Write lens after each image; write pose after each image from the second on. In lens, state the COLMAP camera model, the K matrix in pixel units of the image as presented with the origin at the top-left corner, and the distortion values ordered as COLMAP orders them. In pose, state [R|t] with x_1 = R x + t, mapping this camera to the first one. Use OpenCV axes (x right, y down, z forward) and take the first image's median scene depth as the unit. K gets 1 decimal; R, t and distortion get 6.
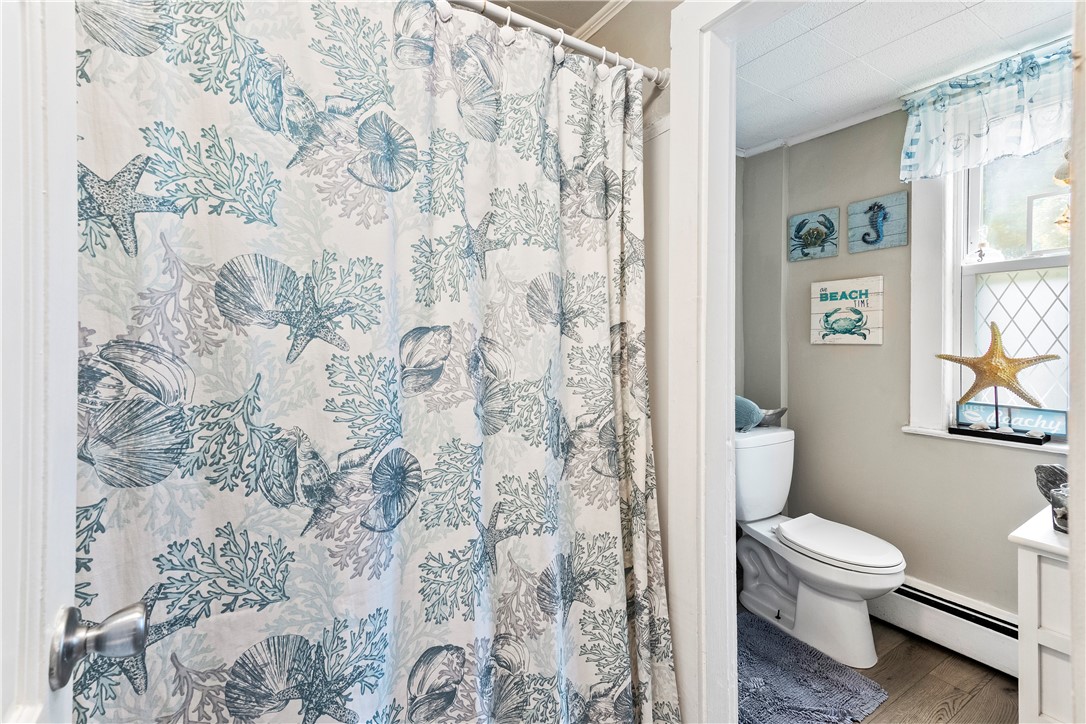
lens RADIAL K [[480.7, 0, 538.6], [0, 480.7, 348.6], [0, 0, 1]] dist [0.019524, 0.000437]
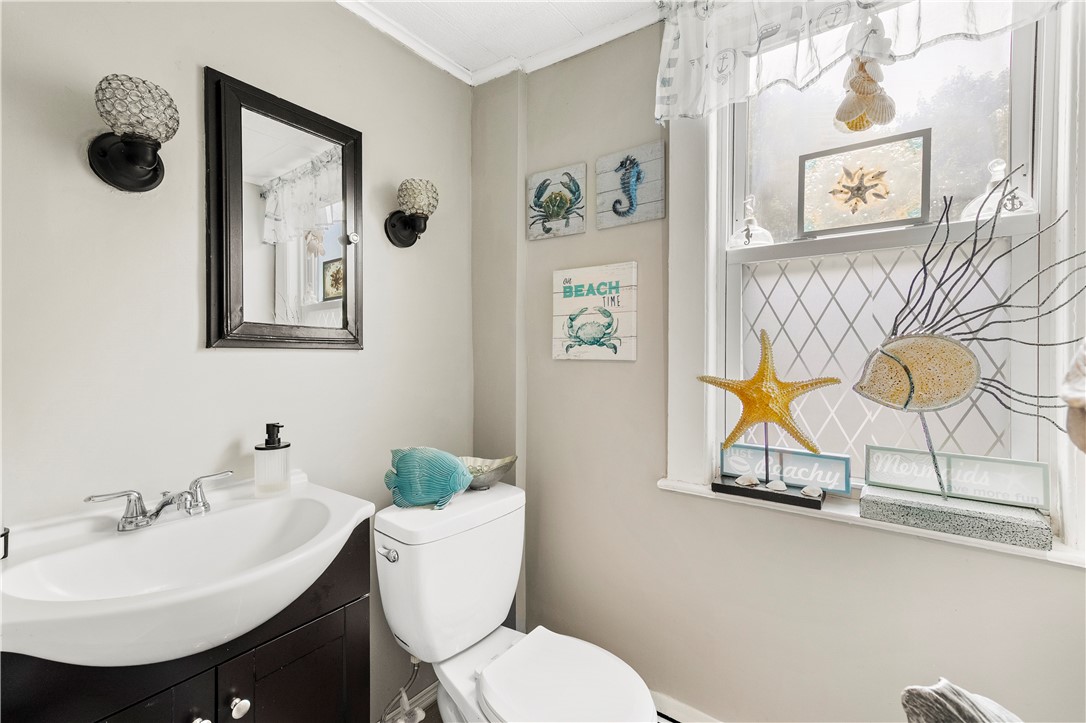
lens RADIAL K [[480.7, 0, 541.7], [0, 480.7, 360.3], [0, 0, 1]] dist [0.019524, 0.000437]
pose [[0.931140, 0.006205, 0.364608, 0.358118], [-0.003645, 0.999964, -0.007708, -0.003868], [-0.364643, 0.005848, 0.931129, 0.440900]]
